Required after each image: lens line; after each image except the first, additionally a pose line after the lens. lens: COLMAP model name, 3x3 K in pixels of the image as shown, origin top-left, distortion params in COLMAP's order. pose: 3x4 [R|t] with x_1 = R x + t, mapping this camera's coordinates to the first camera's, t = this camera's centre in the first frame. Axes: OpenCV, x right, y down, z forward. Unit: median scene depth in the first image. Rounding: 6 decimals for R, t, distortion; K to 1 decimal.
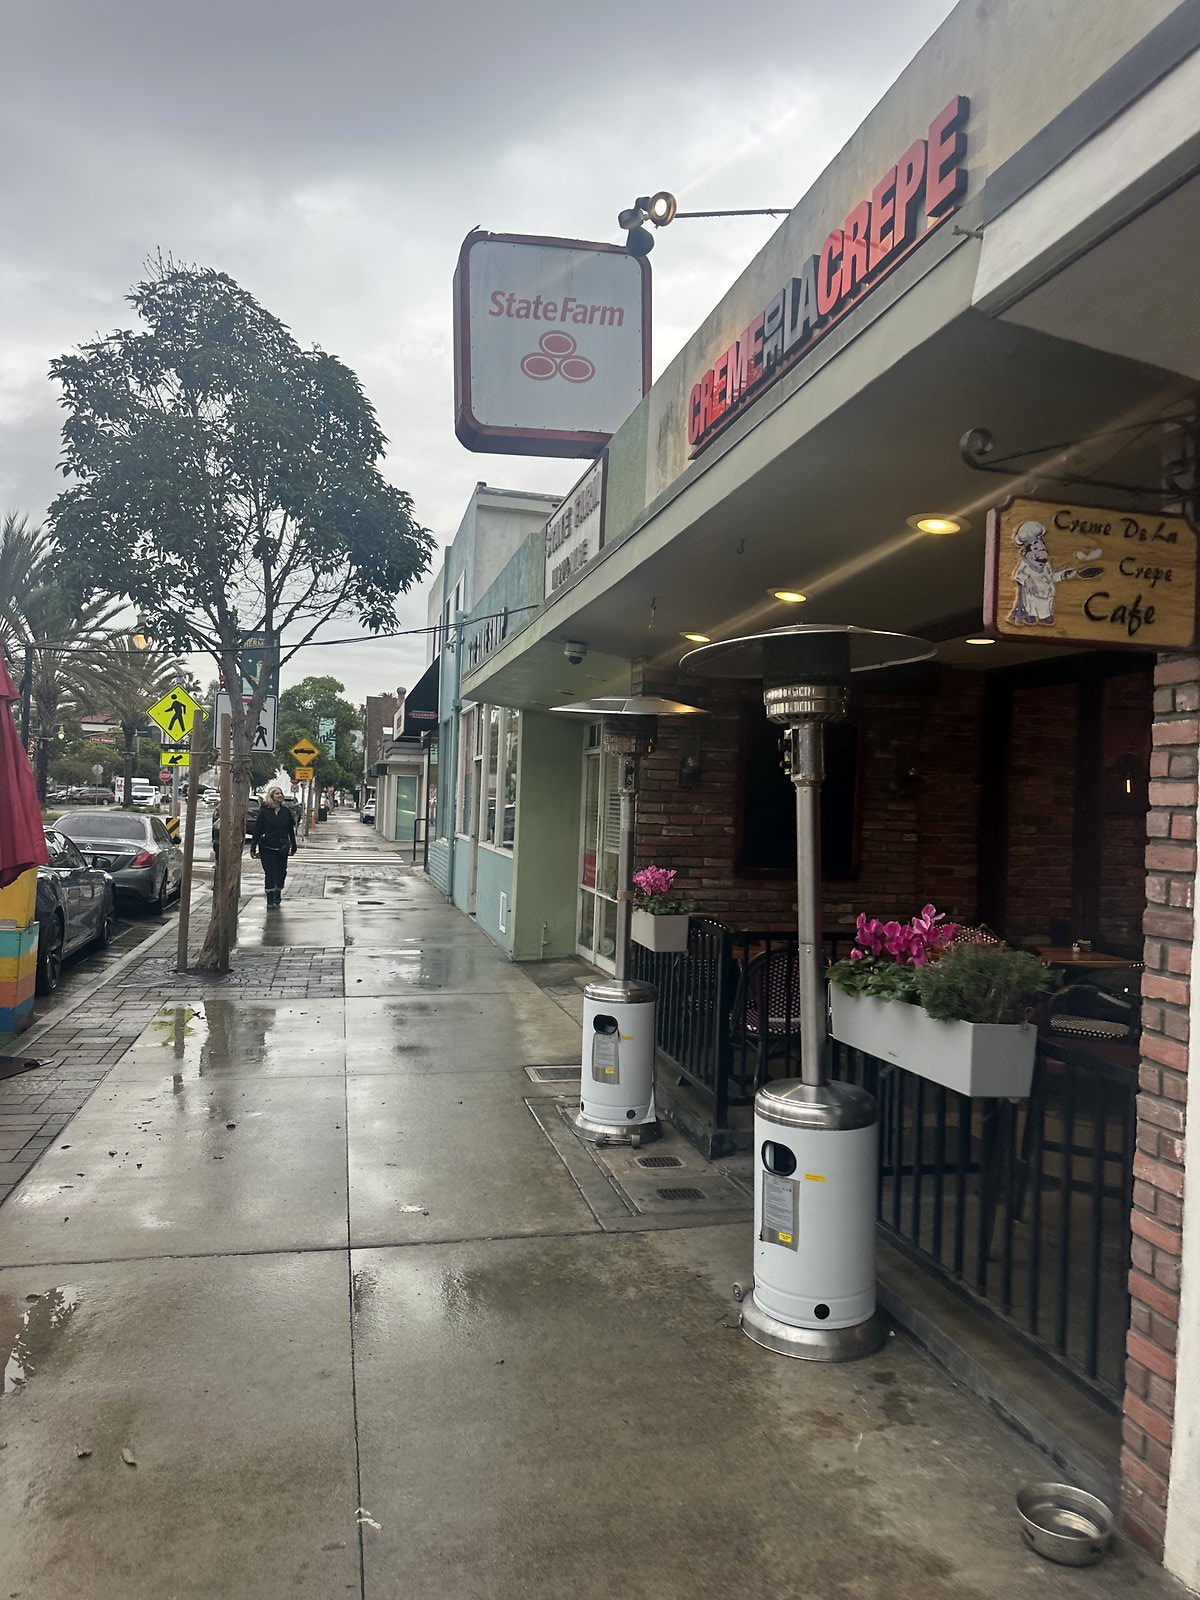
lens RADIAL K [[1113.1, 0, 600.0], [0, 1113.1, 800.0], [0, 0, 1]] dist [0.160217, -0.246188]
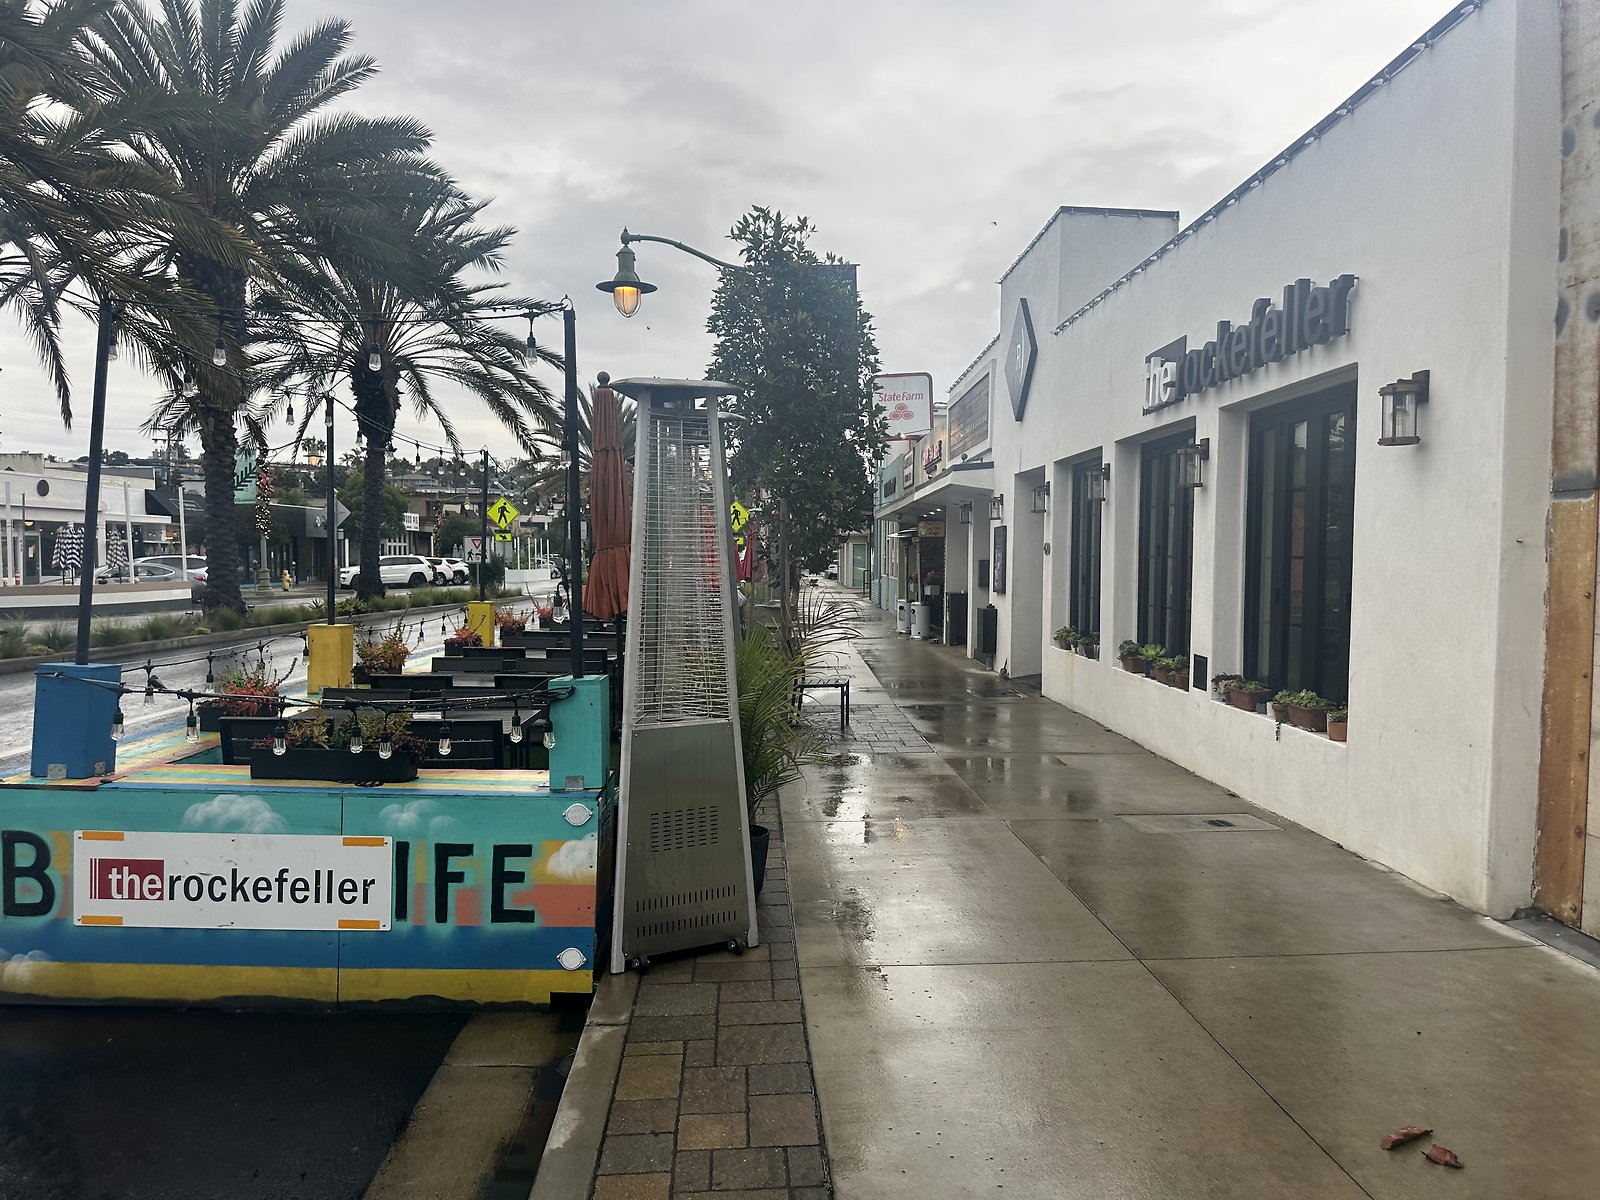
lens RADIAL K [[1113.1, 0, 795.1], [0, 1113.1, 594.7], [0, 0, 1]] dist [0.160217, -0.246188]
pose [[0.972749, -0.022416, -0.230776, 0.288911], [0.029687, 0.999165, 0.028085, 0.007544], [0.229954, -0.034171, 0.972601, -1.579207]]
